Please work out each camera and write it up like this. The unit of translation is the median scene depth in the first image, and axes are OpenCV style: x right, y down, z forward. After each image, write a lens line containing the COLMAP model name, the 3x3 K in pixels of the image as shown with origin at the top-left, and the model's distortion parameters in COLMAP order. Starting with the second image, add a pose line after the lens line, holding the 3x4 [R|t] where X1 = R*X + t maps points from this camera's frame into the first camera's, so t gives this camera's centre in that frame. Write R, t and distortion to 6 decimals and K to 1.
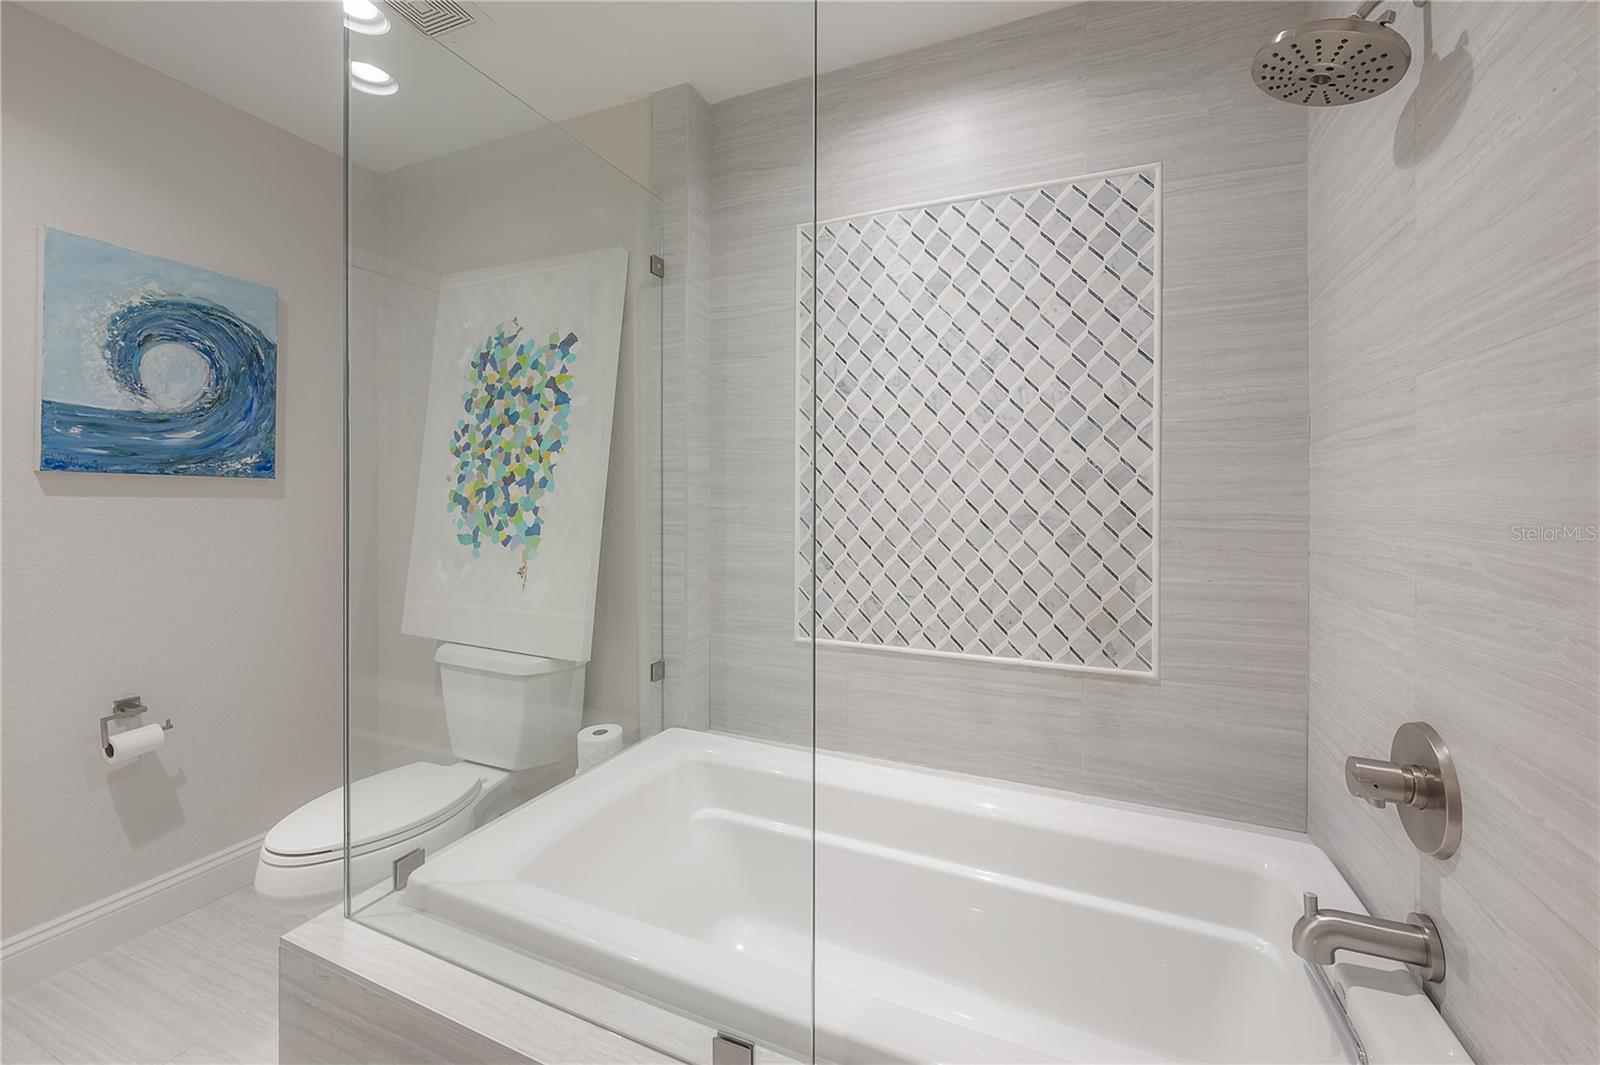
lens RADIAL K [[635.3, 0, 807.7], [0, 635.3, 505.5], [0, 0, 1]] dist [-0.000114, 0.000006]
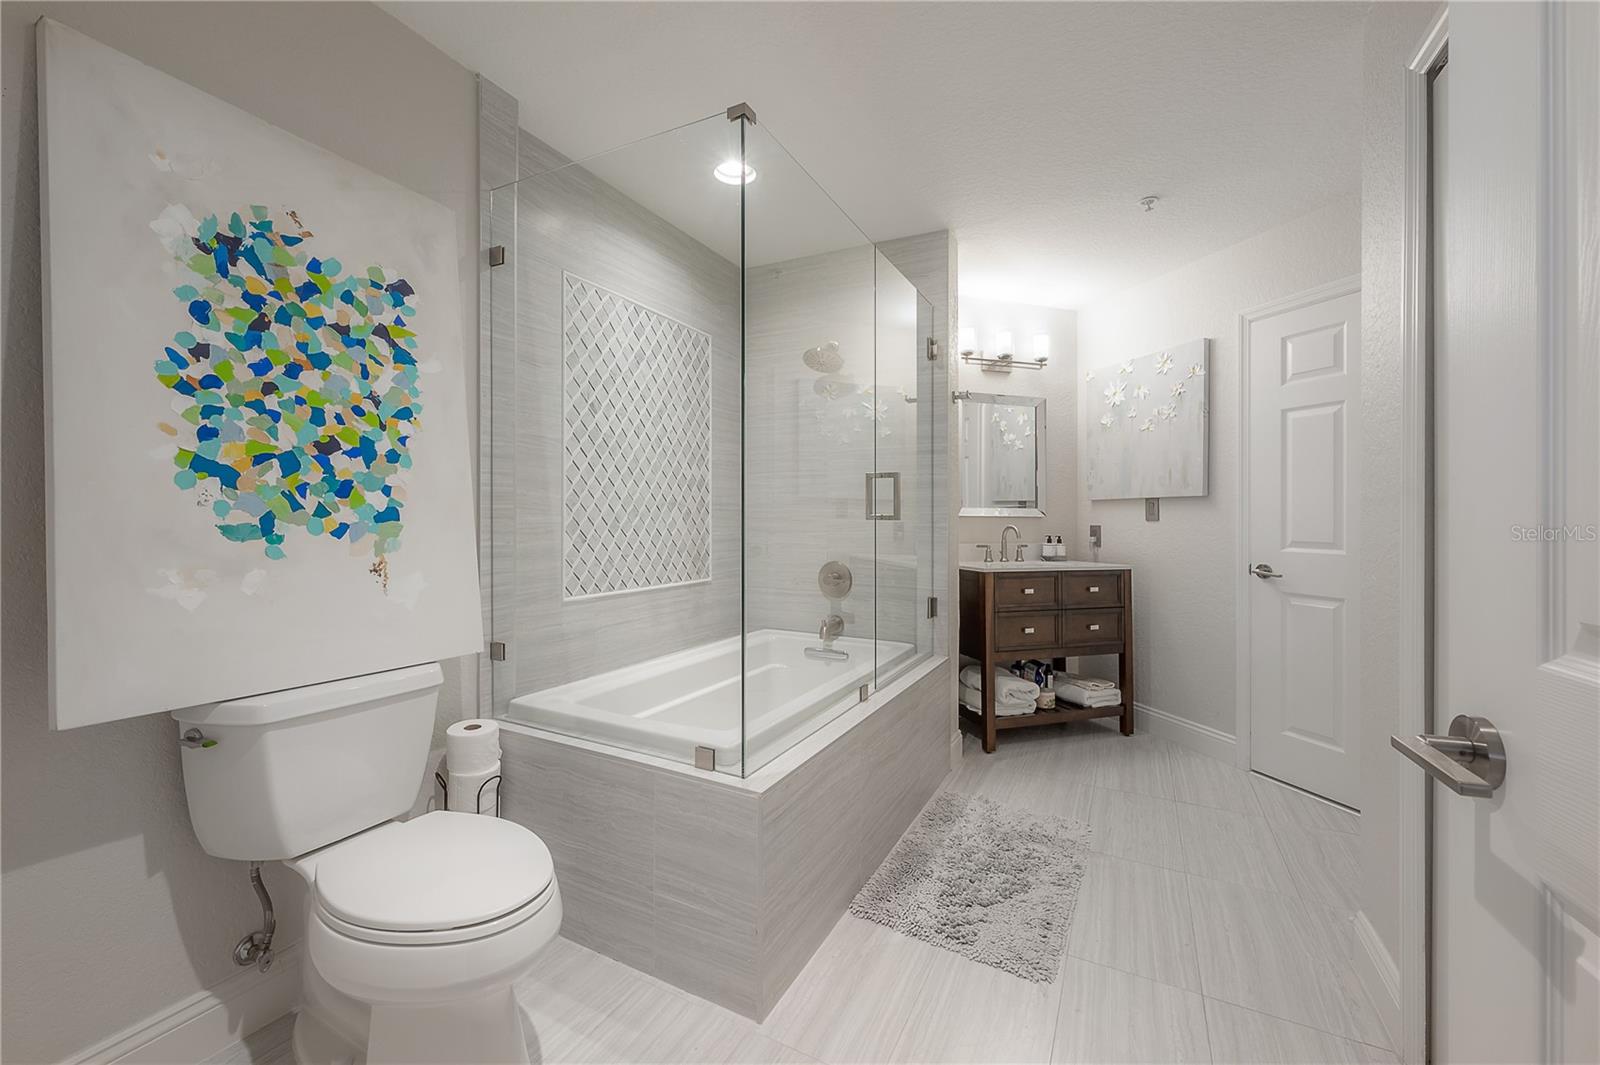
lens RADIAL K [[635.3, 0, 804.3], [0, 635.3, 515.7], [0, 0, 1]] dist [-0.000114, 0.000006]
pose [[0.073297, -0.004901, 0.997298, -1.170363], [0.003382, 0.999983, 0.004666, 0.036971], [-0.997304, 0.003031, 0.073312, 0.413467]]
